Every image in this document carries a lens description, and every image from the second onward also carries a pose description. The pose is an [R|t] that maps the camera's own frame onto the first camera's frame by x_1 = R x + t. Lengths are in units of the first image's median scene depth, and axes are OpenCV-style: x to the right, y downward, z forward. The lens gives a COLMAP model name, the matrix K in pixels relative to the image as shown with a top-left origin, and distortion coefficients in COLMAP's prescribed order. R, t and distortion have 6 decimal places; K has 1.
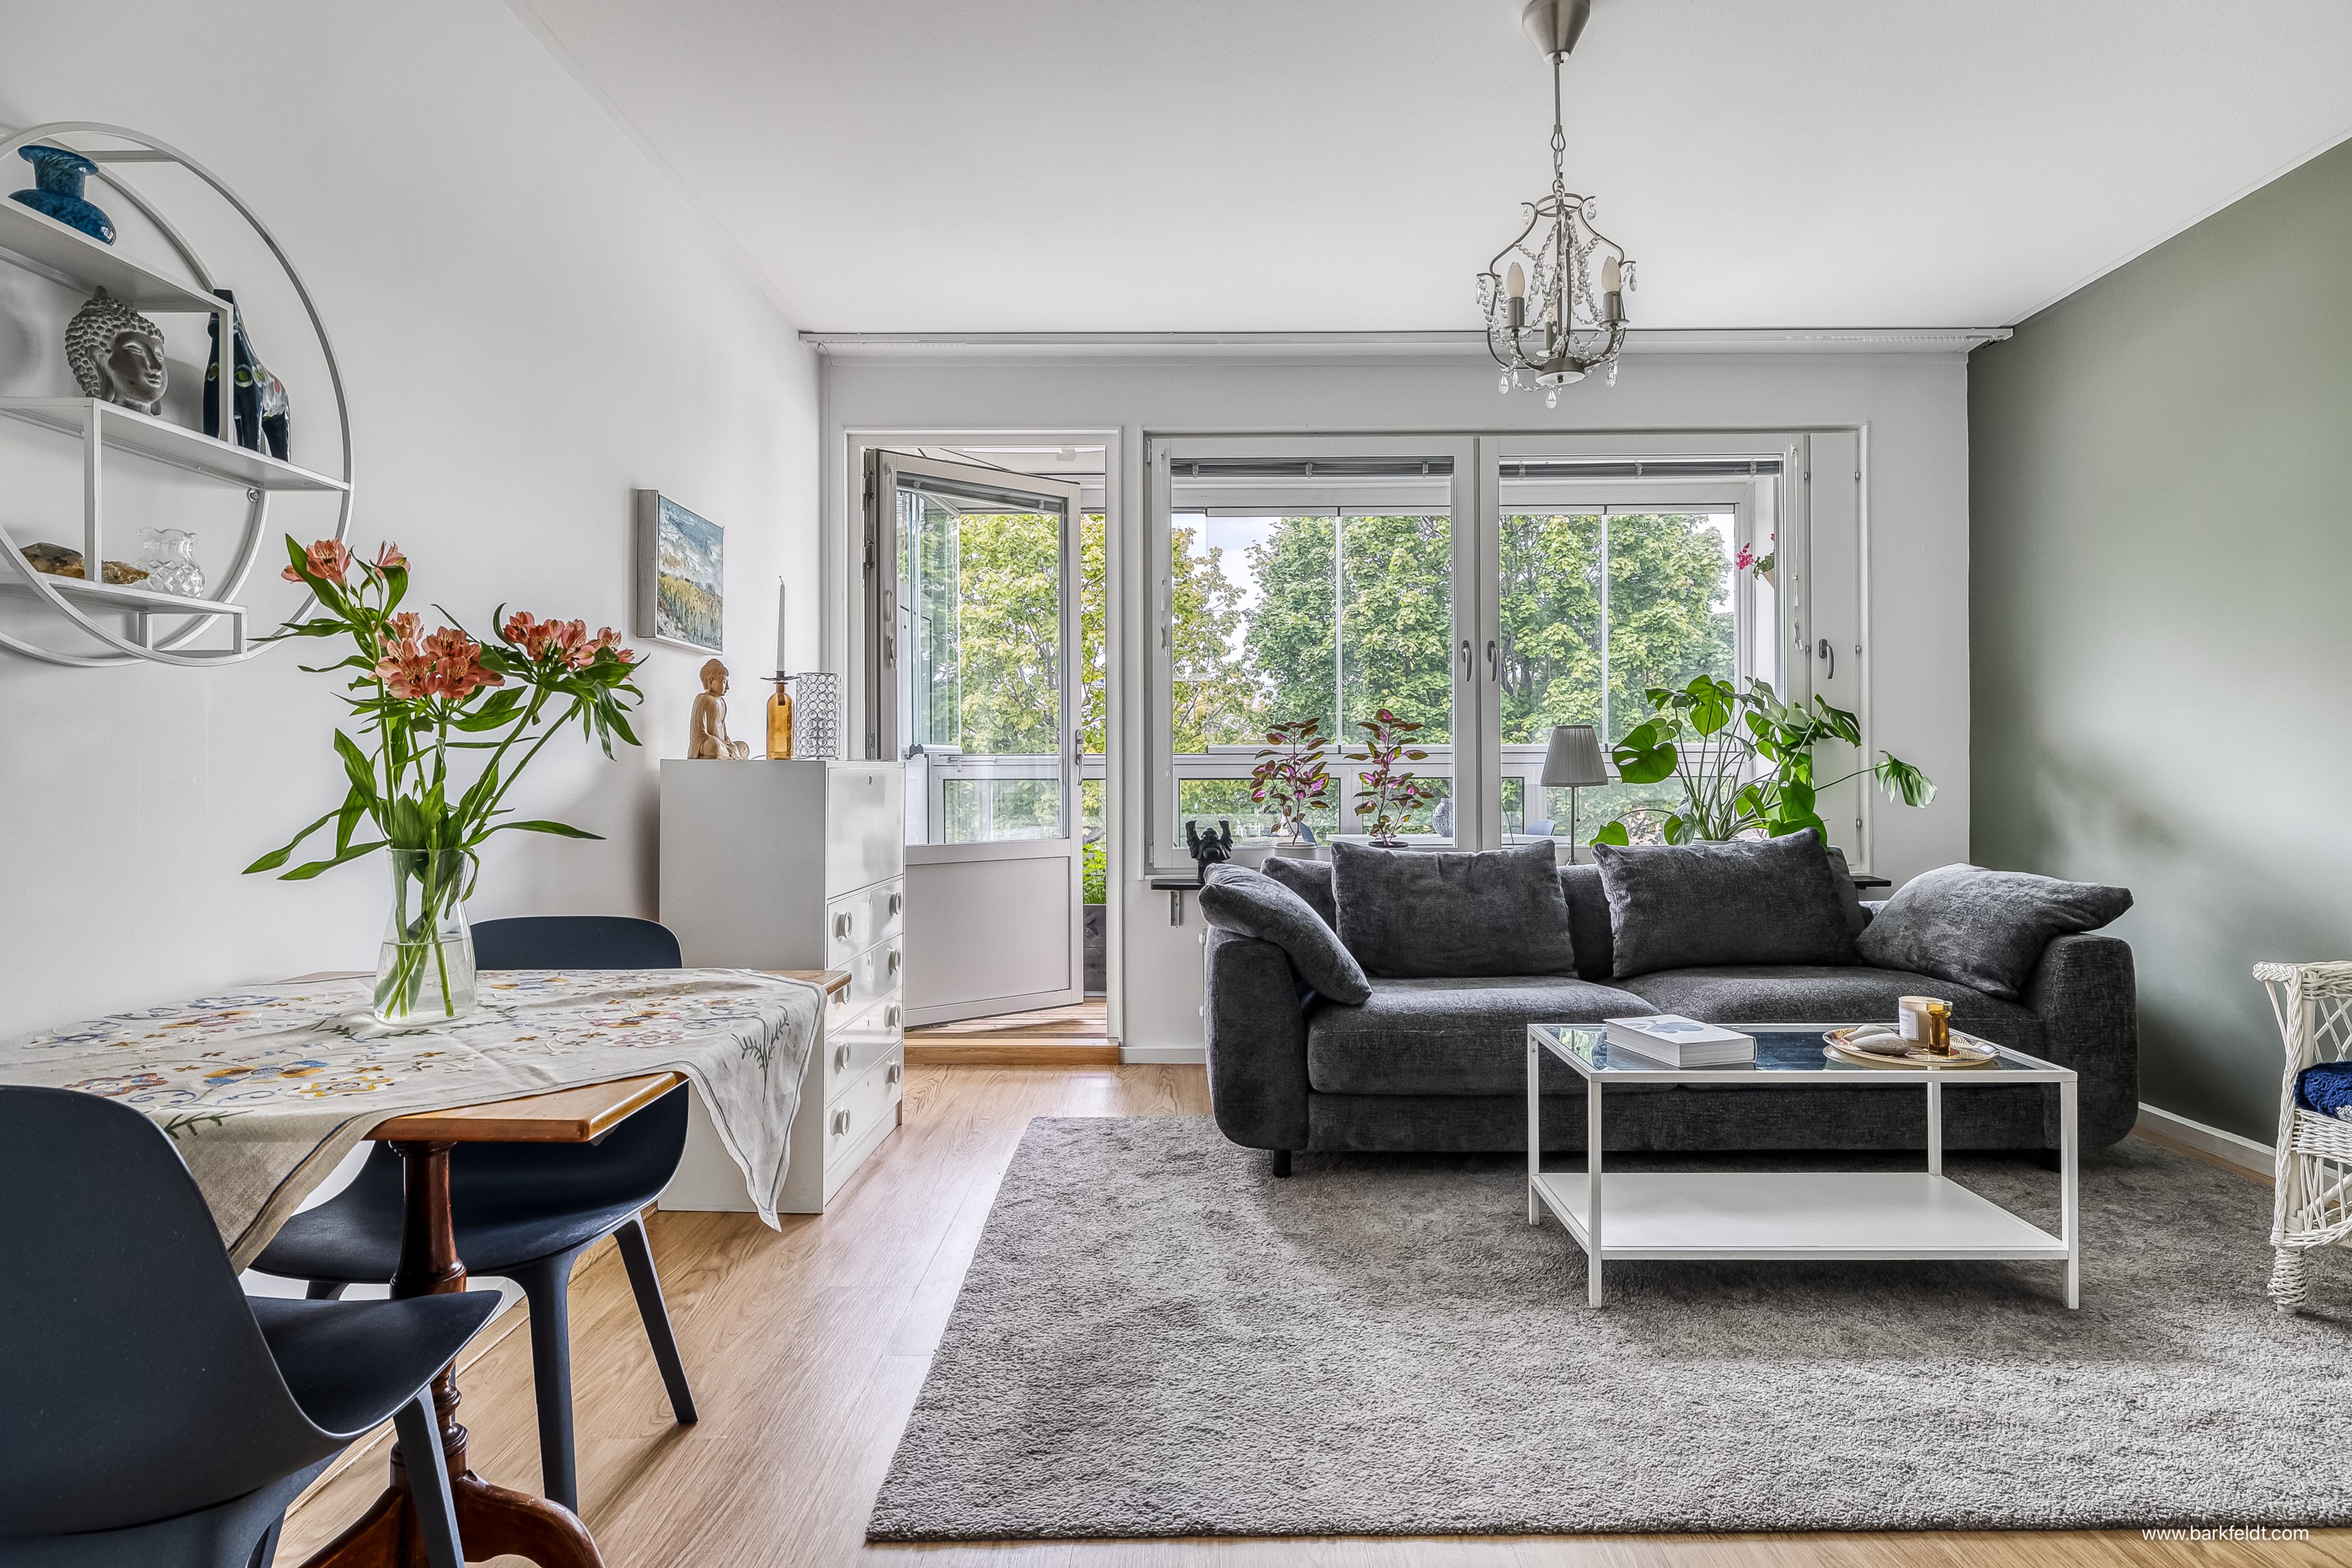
lens RADIAL K [[1291.1, 0, 1166.3], [0, 1291.1, 766.1], [0, 0, 1]] dist [0.000642, 0.000414]
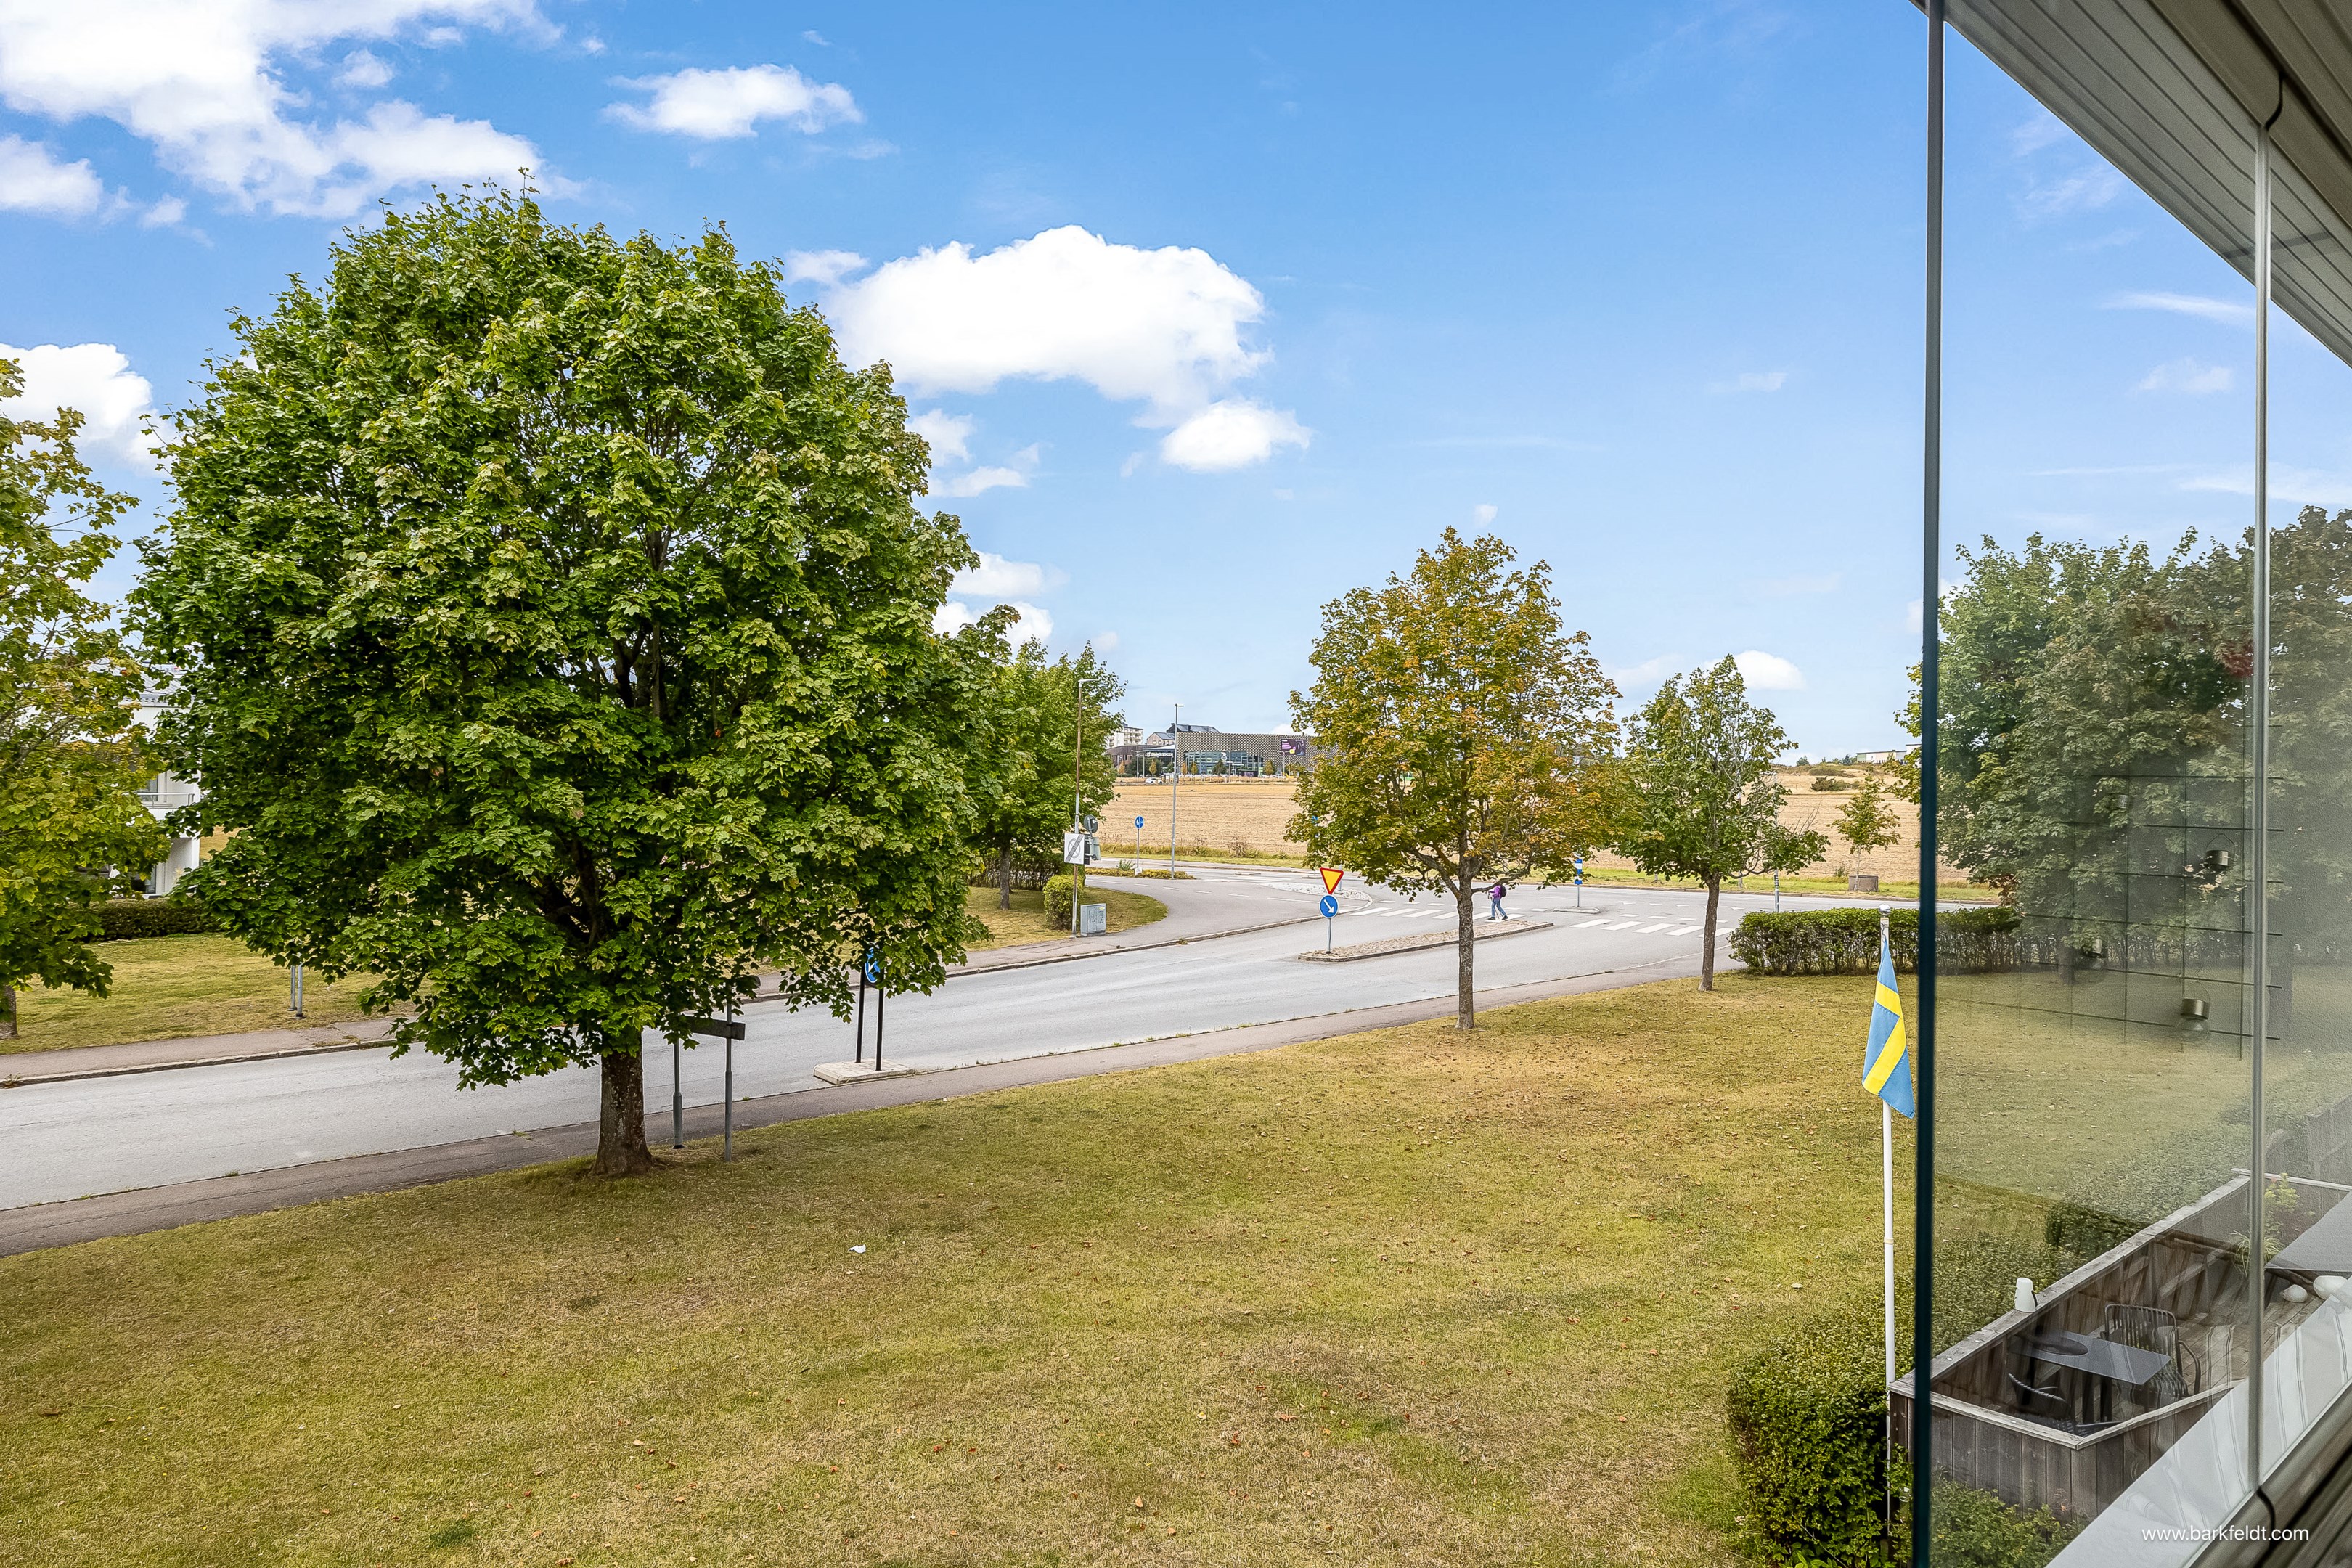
lens RADIAL K [[1460.1, 0, 1169.1], [0, 1460.1, 770.8], [0, 0, 1]] dist [-0.001115, -0.000968]
pose [[0.742957, 0.017470, 0.669111, -0.112353], [-0.018383, 0.999815, -0.005692, -0.139616], [-0.669087, -0.008072, 0.743141, 1.298409]]
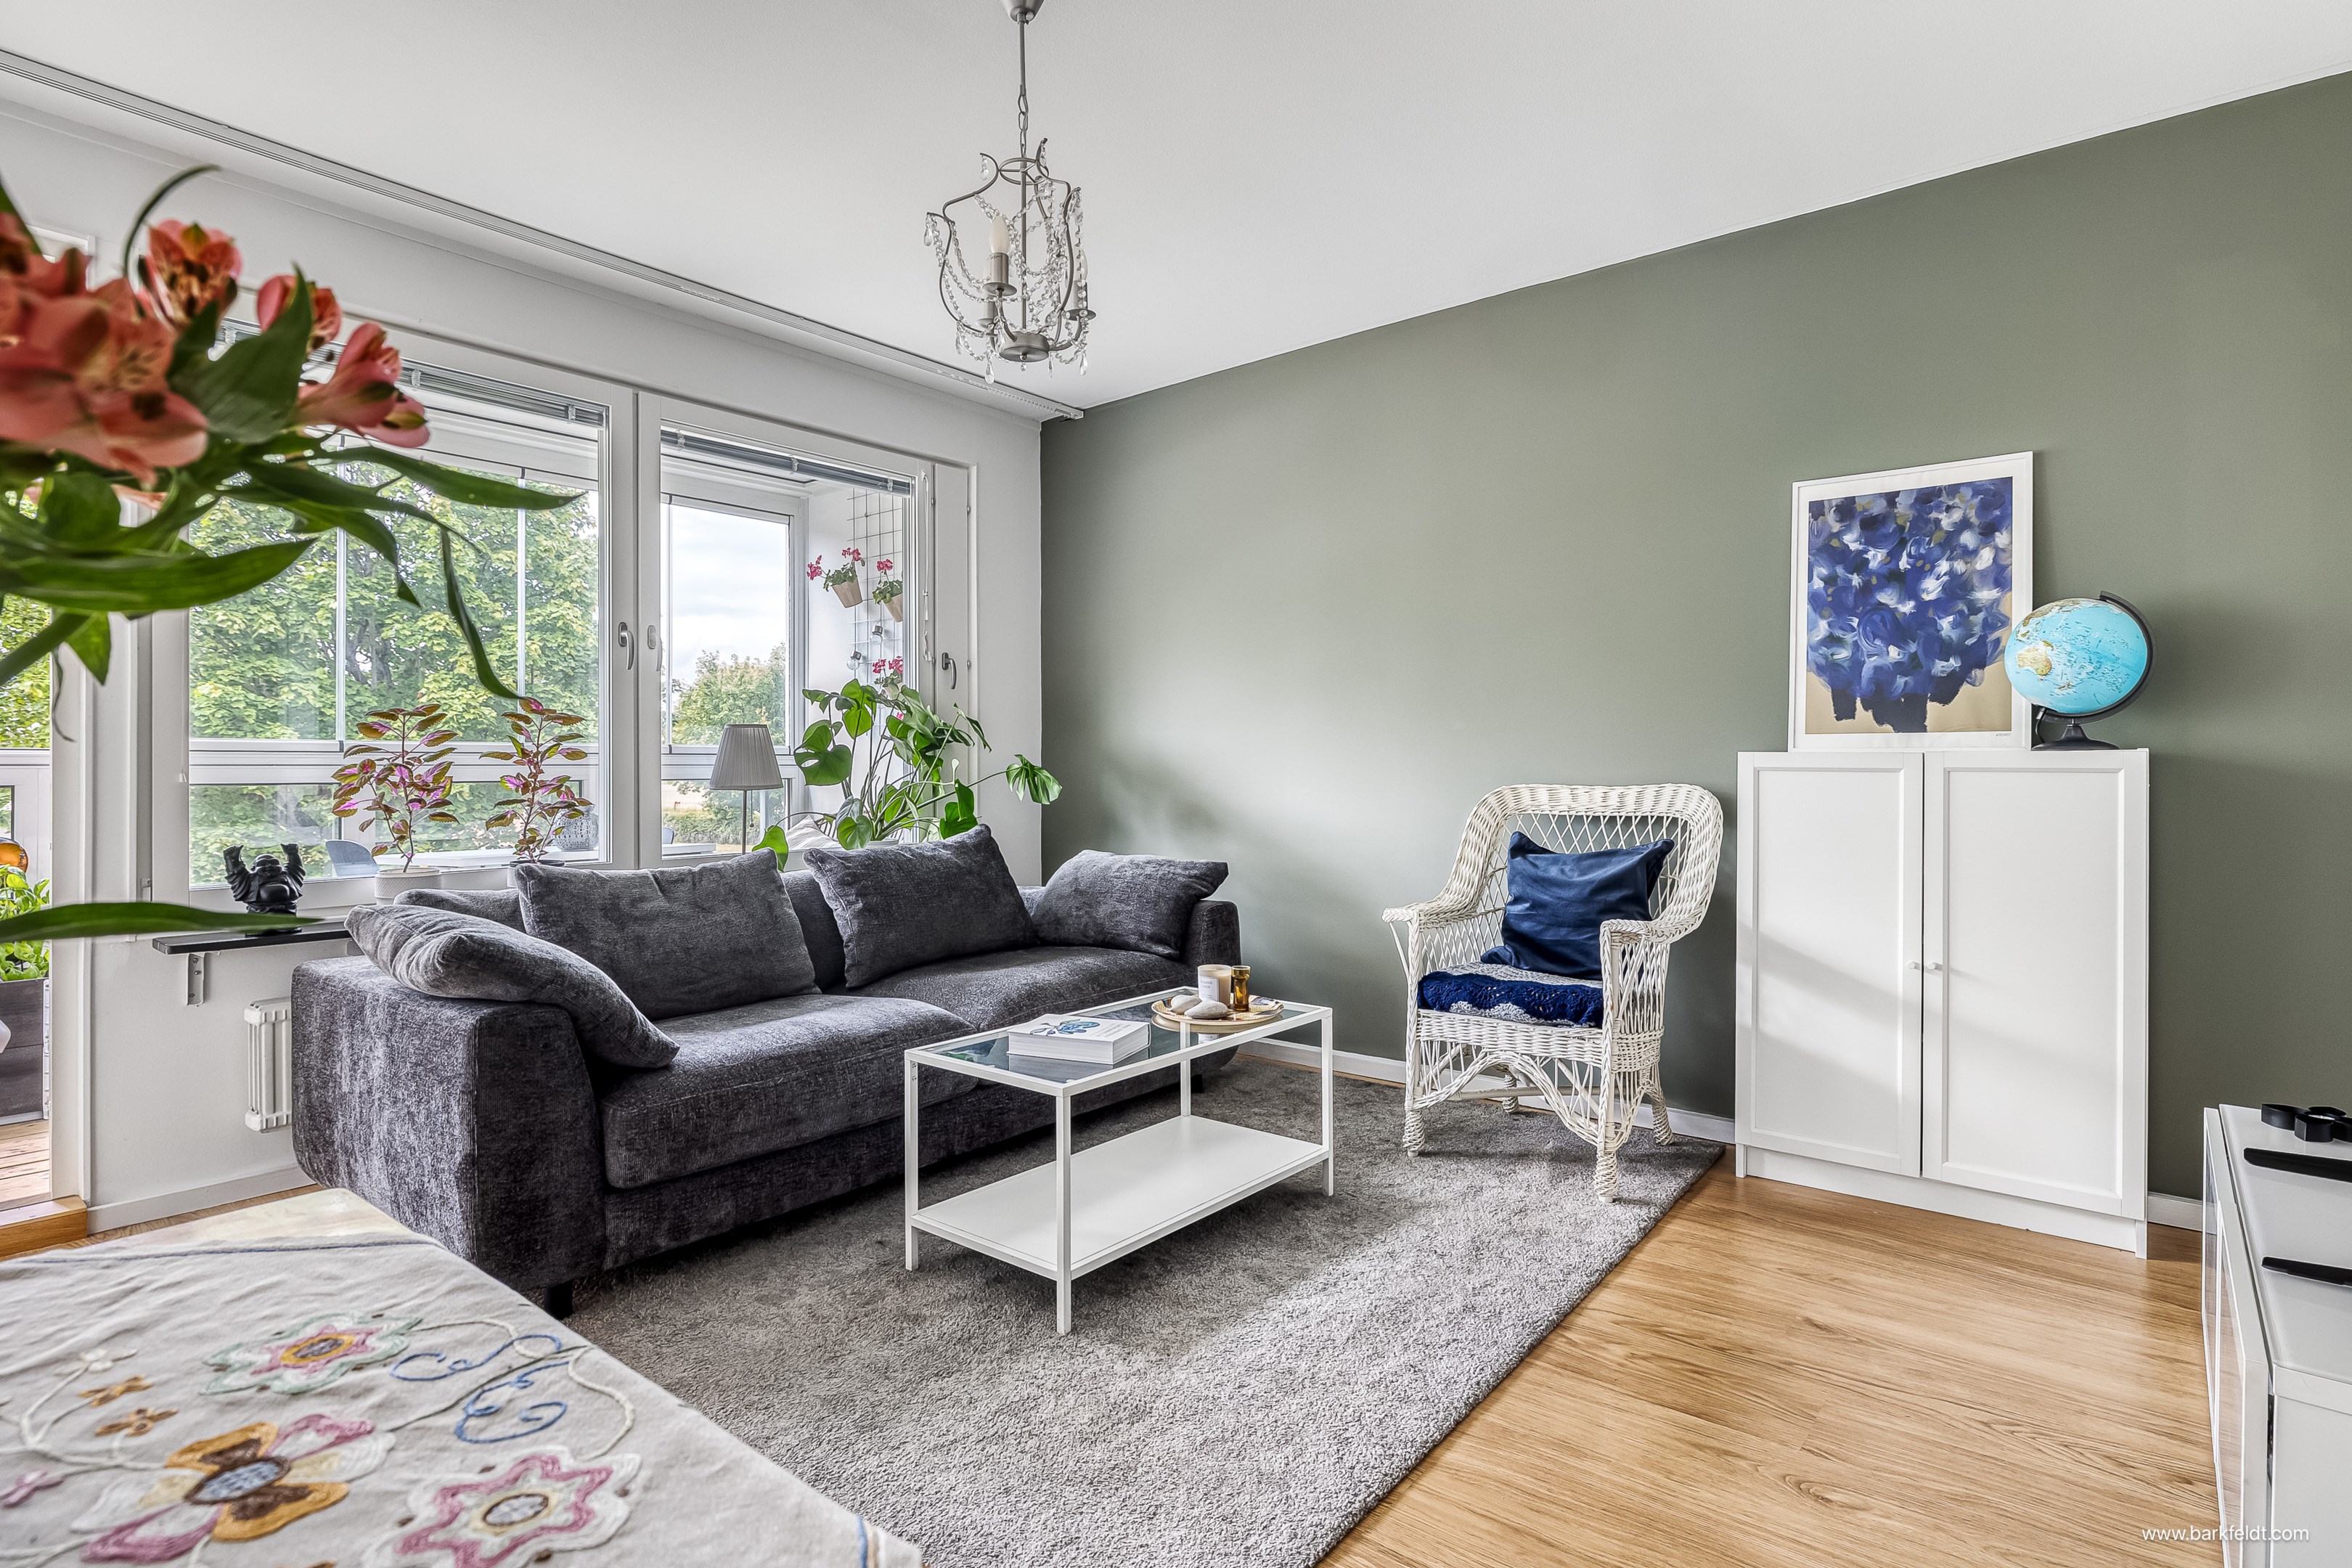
lens RADIAL K [[1214.1, 0, 1178.9], [0, 1214.1, 754.4], [0, 0, 1]] dist [-0.000575, 0.000596]
pose [[0.610987, 0.010601, 0.791569, -0.218905], [-0.000543, 0.999916, -0.012972, 0.001735], [-0.791640, 0.007495, 0.610941, 0.251209]]
